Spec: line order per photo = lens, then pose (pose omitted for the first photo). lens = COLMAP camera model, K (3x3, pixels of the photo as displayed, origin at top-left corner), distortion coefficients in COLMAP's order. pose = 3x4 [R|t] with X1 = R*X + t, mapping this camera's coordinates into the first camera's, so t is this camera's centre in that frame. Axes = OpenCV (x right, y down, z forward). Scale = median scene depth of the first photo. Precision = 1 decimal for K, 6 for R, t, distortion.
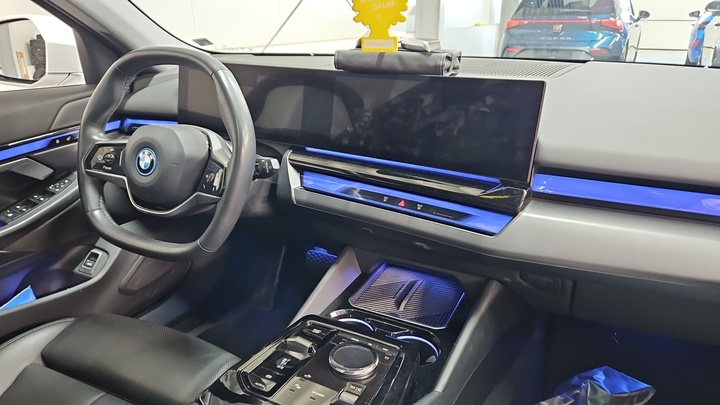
lens RADIAL K [[494.0, 0, 361.9], [0, 494.0, 204.0], [0, 0, 1]] dist [0.032881, -0.020553]
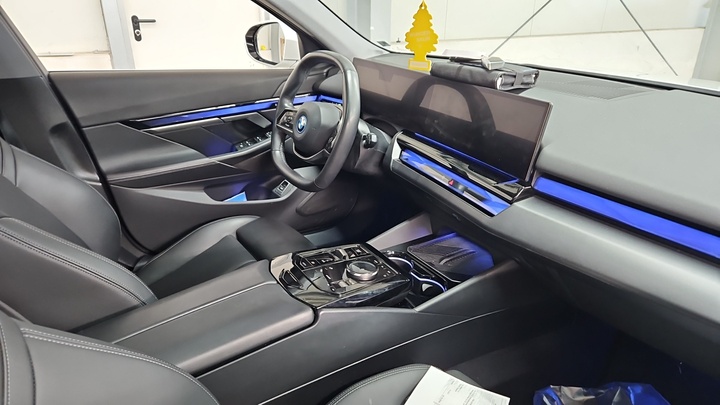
lens RADIAL K [[494.0, 0, 358.6], [0, 494.0, 201.6], [0, 0, 1]] dist [0.032881, -0.020553]
pose [[0.853178, 0.214371, -0.475534, 0.452660], [-0.201073, 0.976354, 0.079388, -0.006240], [0.481308, 0.027885, 0.876108, -0.239741]]
